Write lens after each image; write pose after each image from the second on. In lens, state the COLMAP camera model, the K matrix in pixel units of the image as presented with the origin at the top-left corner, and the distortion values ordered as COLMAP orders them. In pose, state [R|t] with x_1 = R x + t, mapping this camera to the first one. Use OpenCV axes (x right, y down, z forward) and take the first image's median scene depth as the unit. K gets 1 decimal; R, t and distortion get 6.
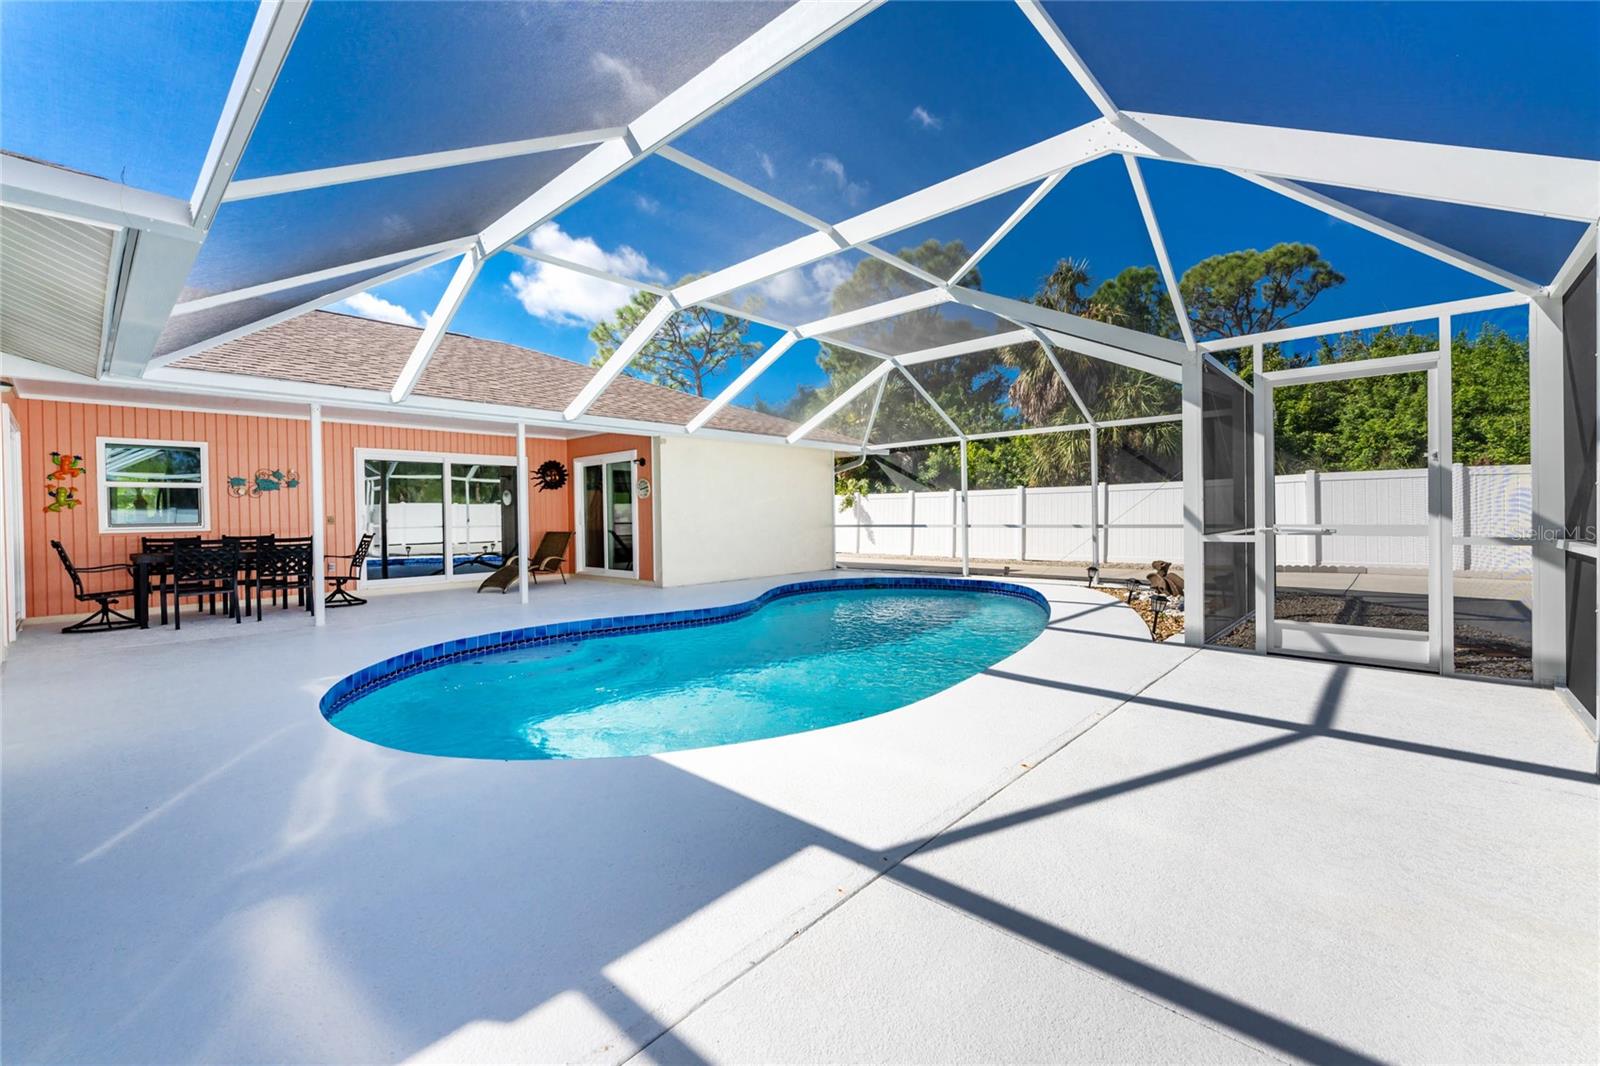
lens RADIAL K [[654.3, 0, 810.5], [0, 654.3, 532.4], [0, 0, 1]] dist [-0.007407, -0.000179]
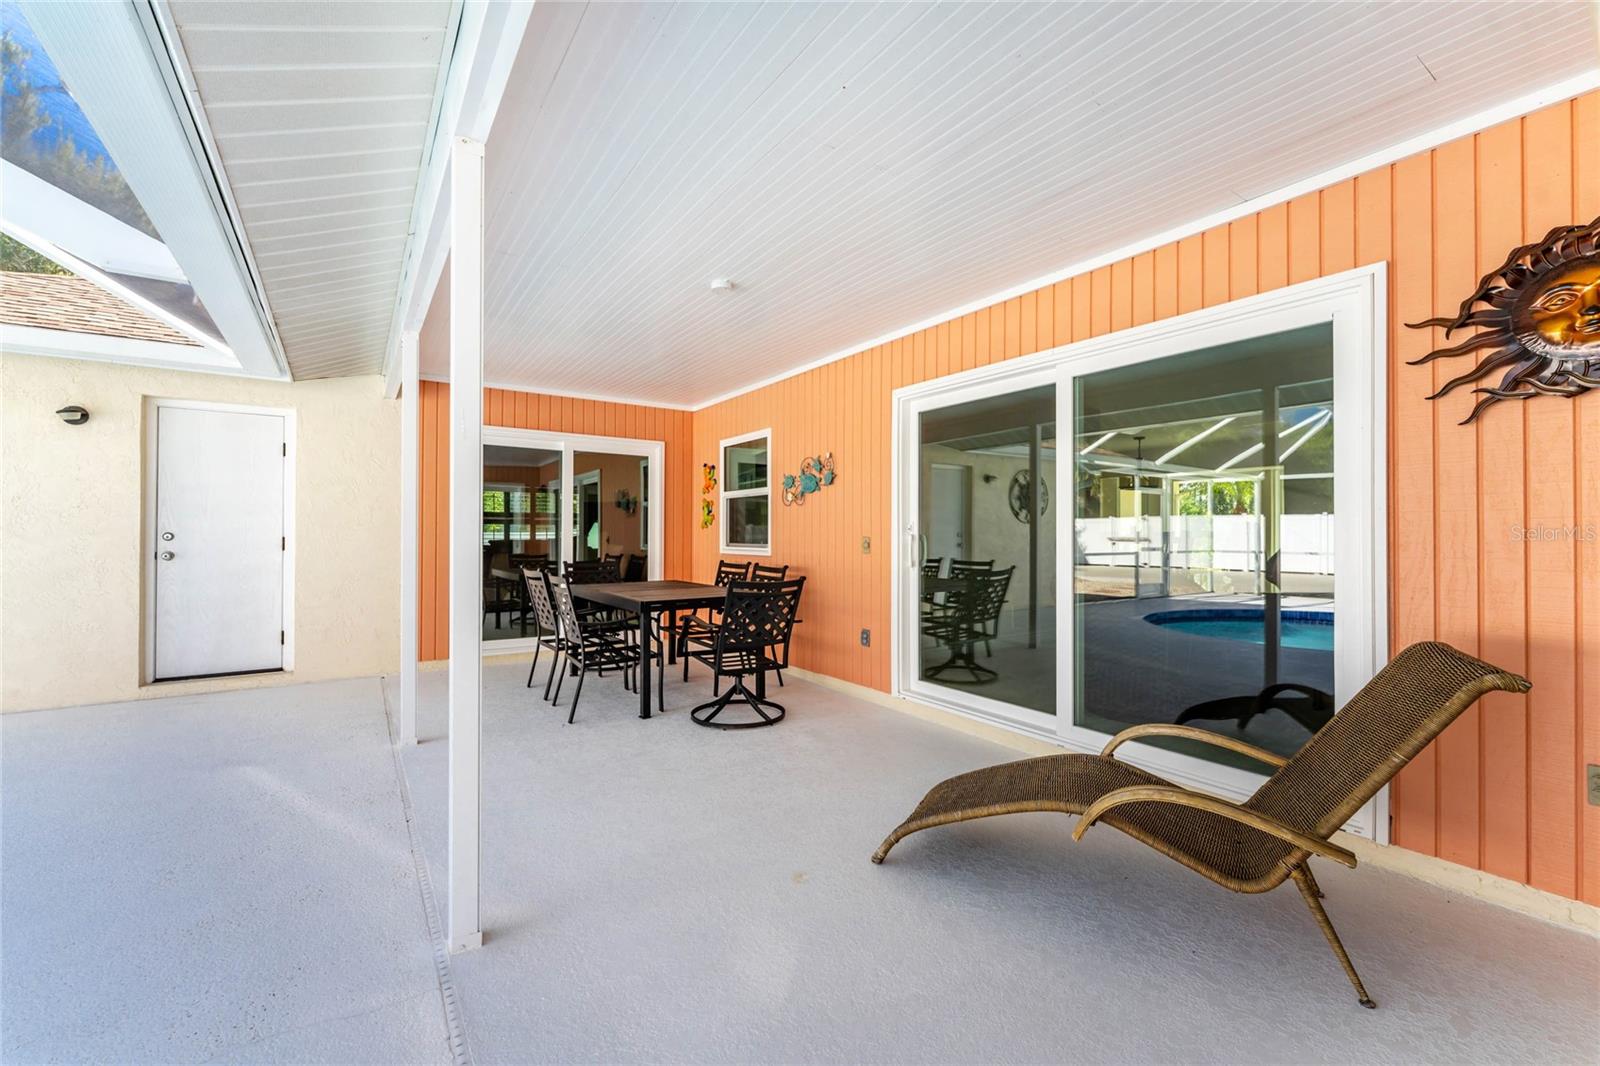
lens RADIAL K [[654.3, 0, 802.1], [0, 654.3, 536.4], [0, 0, 1]] dist [-0.007407, -0.000179]
pose [[-0.230566, 0.015335, -0.972936, -0.236275], [-0.025255, 0.999445, 0.021737, -0.035754], [0.972729, 0.029584, -0.230051, 1.098006]]
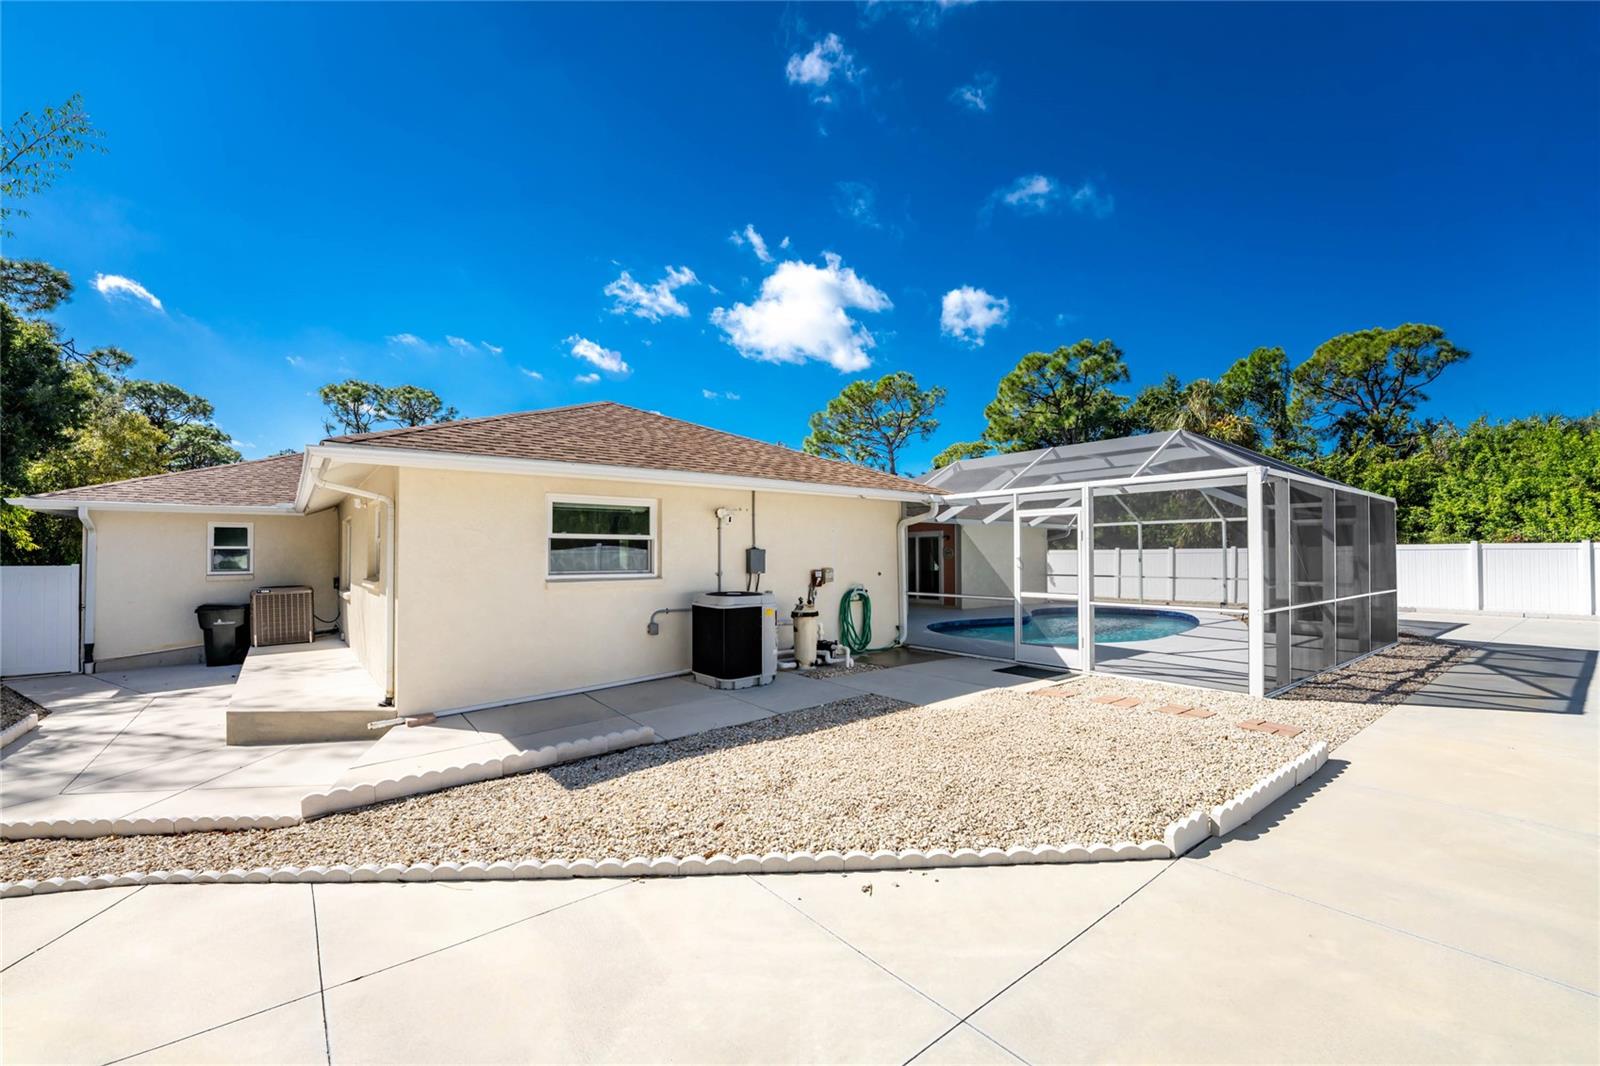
lens RADIAL K [[654.3, 0, 842.6], [0, 654.3, 529.9], [0, 0, 1]] dist [-0.007407, -0.000179]
pose [[0.990682, 0.003882, -0.136143, -0.345408], [-0.013195, 0.997627, -0.067571, -0.013371], [0.135557, 0.068737, 0.988382, -0.890877]]
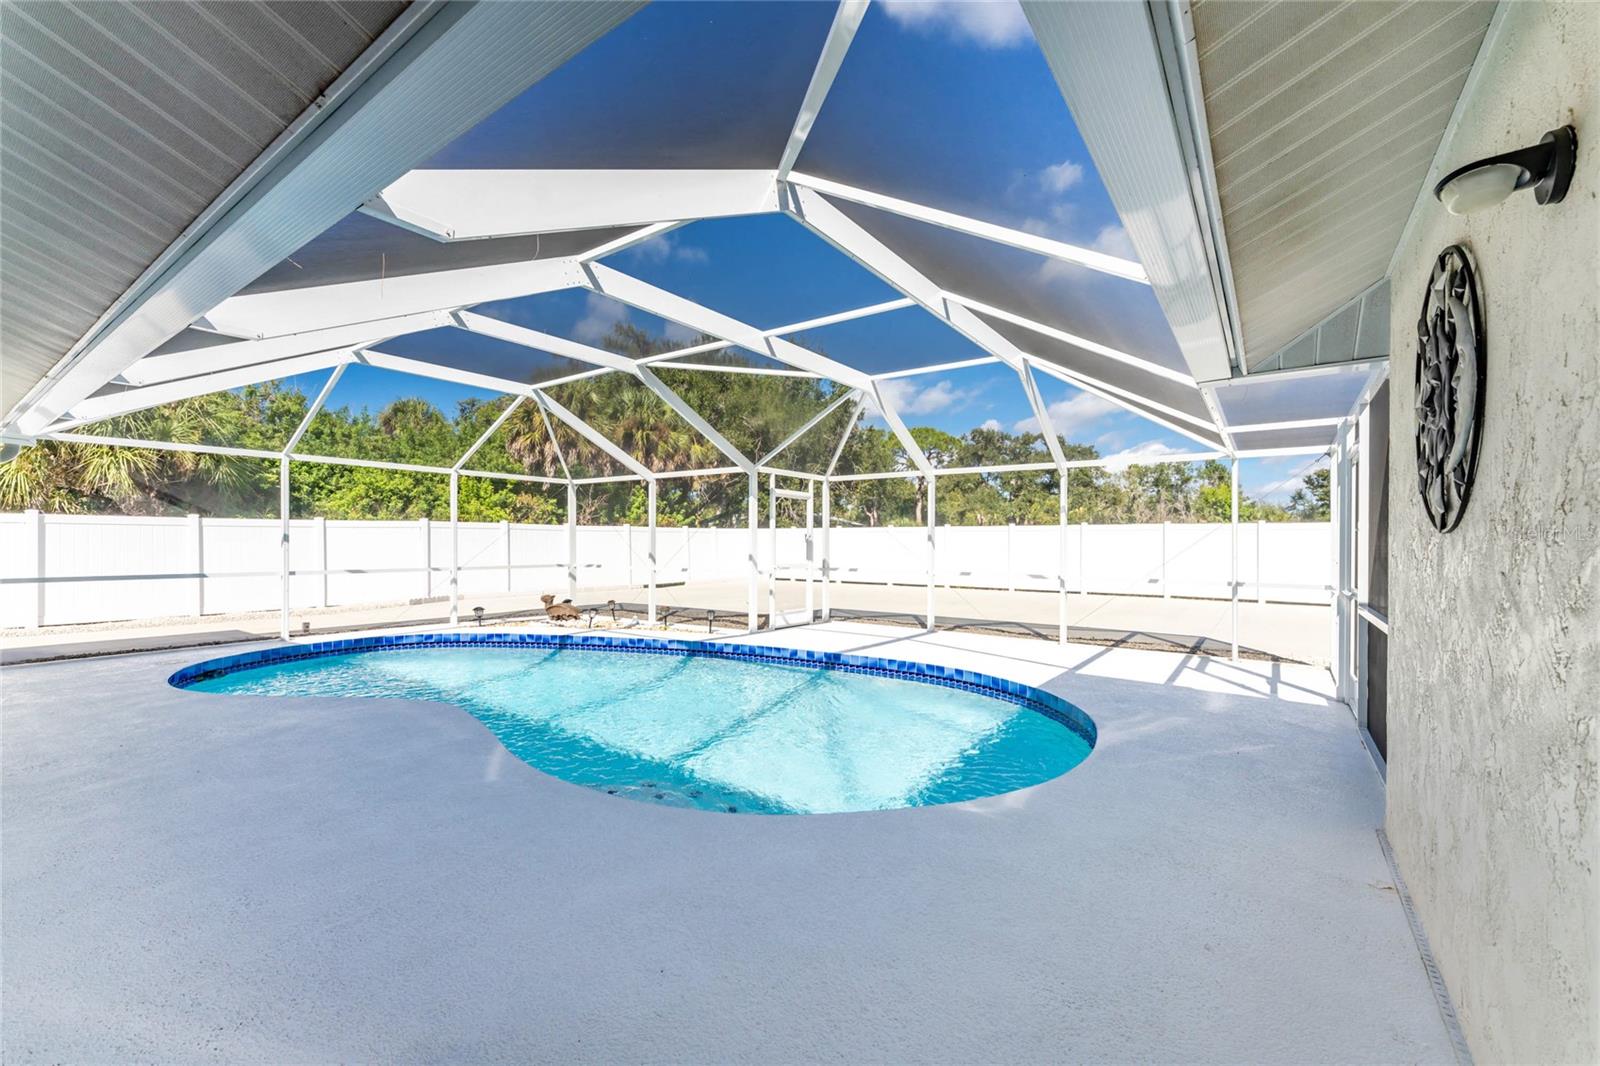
lens RADIAL K [[654.3, 0, 805.1], [0, 654.3, 542.0], [0, 0, 1]] dist [-0.007407, -0.000179]
pose [[-0.108953, 0.015543, 0.993925, -0.693851], [0.022363, 0.999663, -0.013182, -0.028141], [-0.993795, 0.020791, -0.109264, 0.610209]]
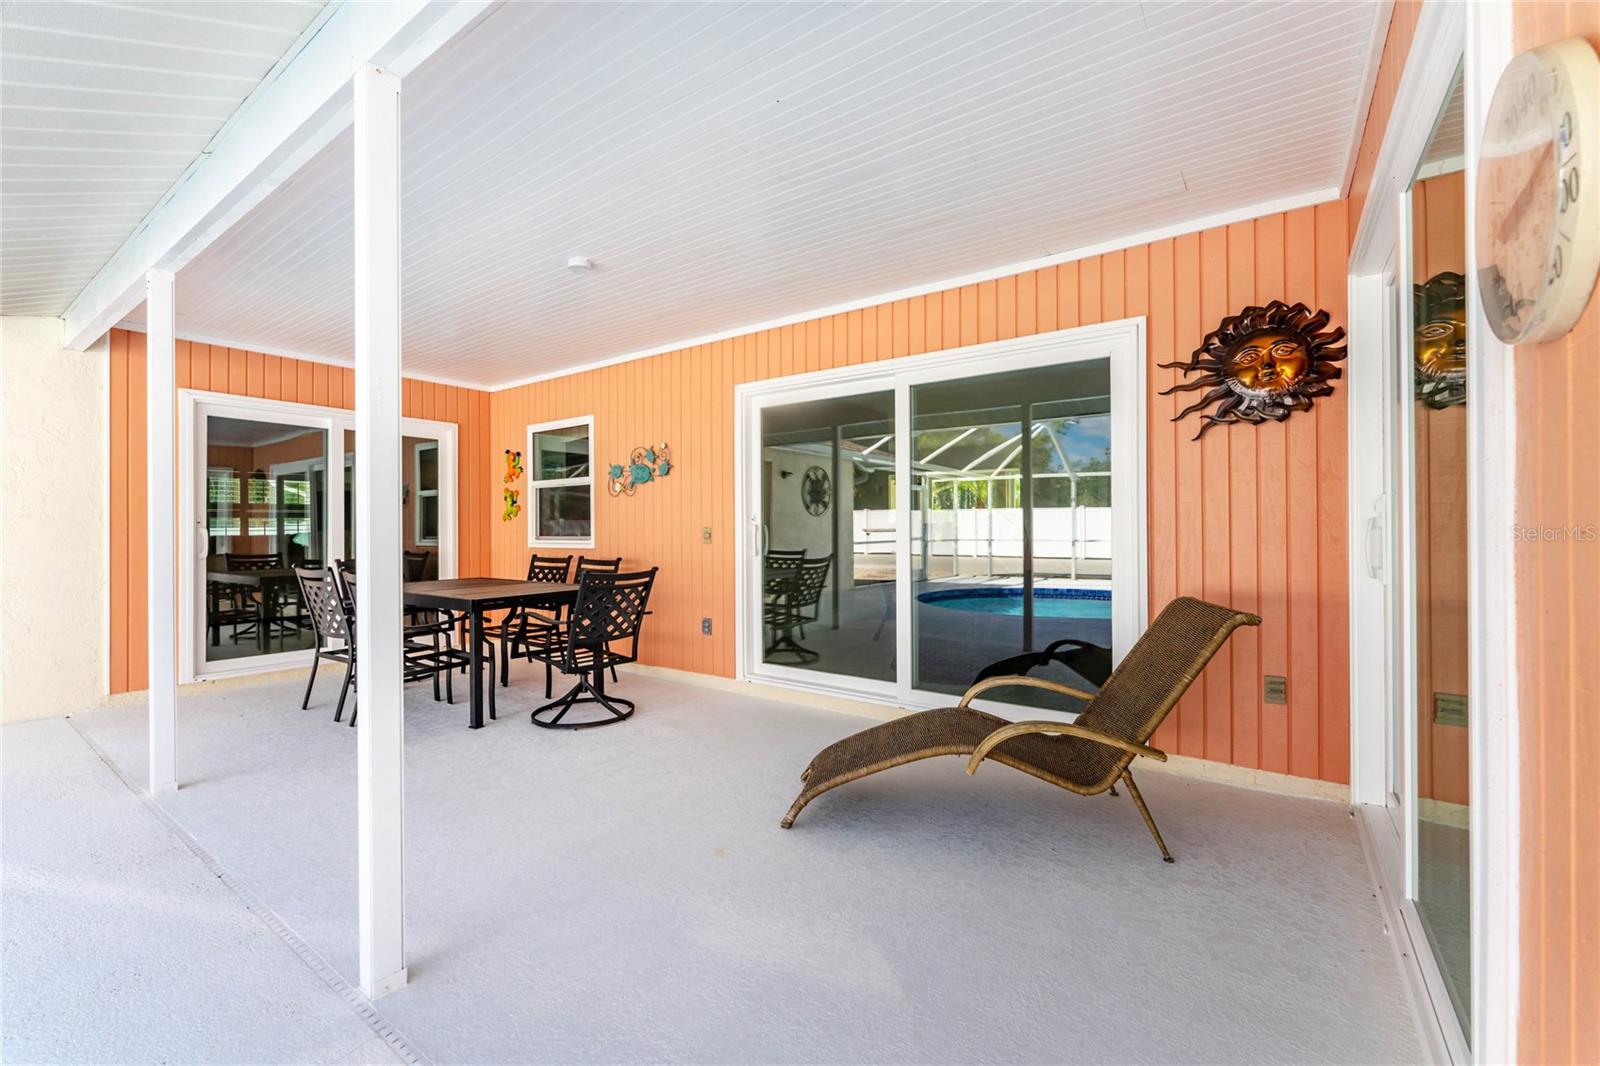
lens RADIAL K [[654.3, 0, 803.5], [0, 654.3, 535.0], [0, 0, 1]] dist [-0.007407, -0.000179]
pose [[0.123923, 0.022801, -0.992030, -0.218457], [-0.023552, 0.999522, 0.020031, -0.031633], [0.992012, 0.020882, 0.124401, 1.039444]]
